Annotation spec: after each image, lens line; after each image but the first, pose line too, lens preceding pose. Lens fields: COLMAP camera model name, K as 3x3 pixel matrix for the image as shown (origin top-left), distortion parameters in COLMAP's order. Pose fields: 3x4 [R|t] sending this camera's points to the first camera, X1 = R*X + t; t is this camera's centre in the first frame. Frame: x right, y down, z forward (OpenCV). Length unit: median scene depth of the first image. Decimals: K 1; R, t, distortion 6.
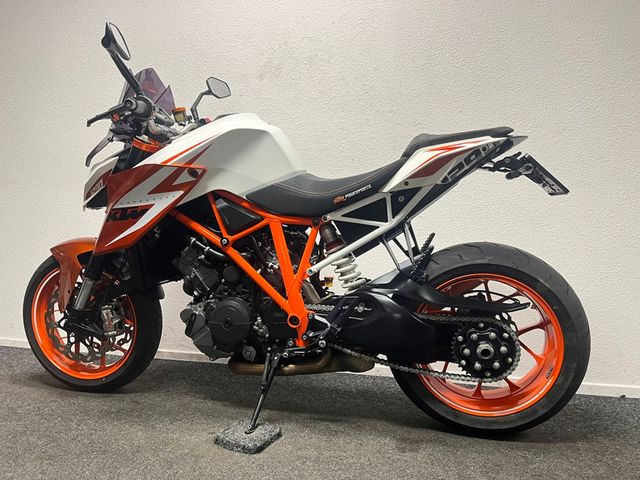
lens RADIAL K [[488.2, 0, 320.0], [0, 488.2, 240.0], [0, 0, 1]] dist [0.079043, -0.116199]
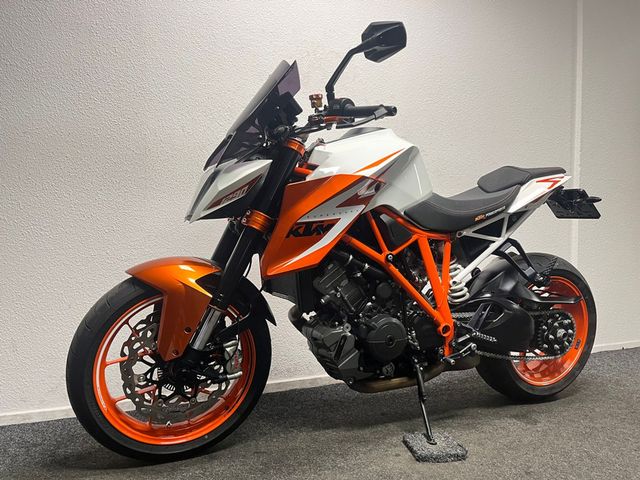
lens RADIAL K [[488.2, 0, 320.0], [0, 488.2, 240.0], [0, 0, 1]] dist [0.079043, -0.116199]
pose [[0.791662, -0.005987, 0.610930, -0.894523], [0.015337, 0.999832, -0.010076, -0.024010], [-0.610767, 0.017346, 0.791621, 0.303496]]
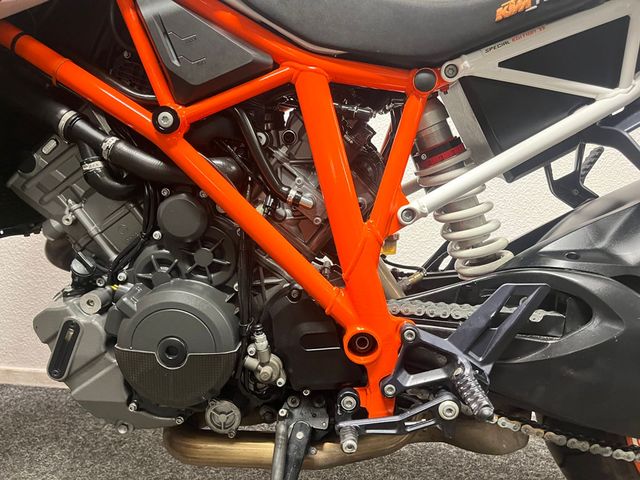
lens RADIAL K [[484.0, 0, 320.0], [0, 484.0, 240.0], [0, 0, 1]] dist [0.026055, -0.005681]
pose [[0.980538, 0.015765, 0.195697, -0.152240], [-0.030711, 0.996816, 0.073579, 0.057469], [-0.193914, -0.078157, 0.977900, 0.632174]]
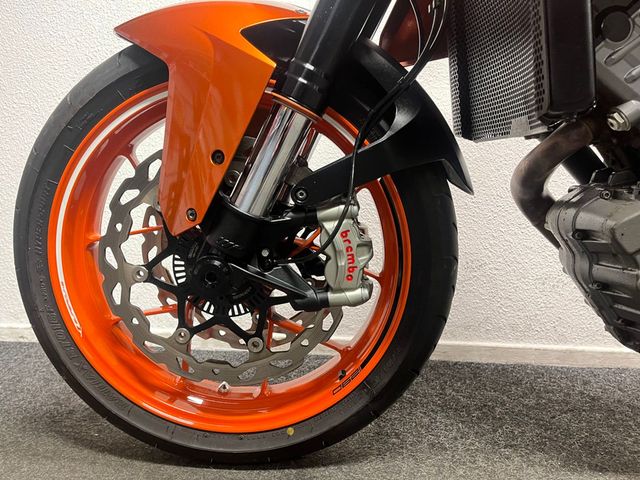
lens RADIAL K [[488.2, 0, 320.0], [0, 488.2, 240.0], [0, 0, 1]] dist [0.079043, -0.116199]
pose [[0.983409, 0.001323, 0.181396, -0.557084], [-0.011774, 0.998331, 0.056546, 0.150469], [-0.181018, -0.057743, 0.981783, 0.773515]]
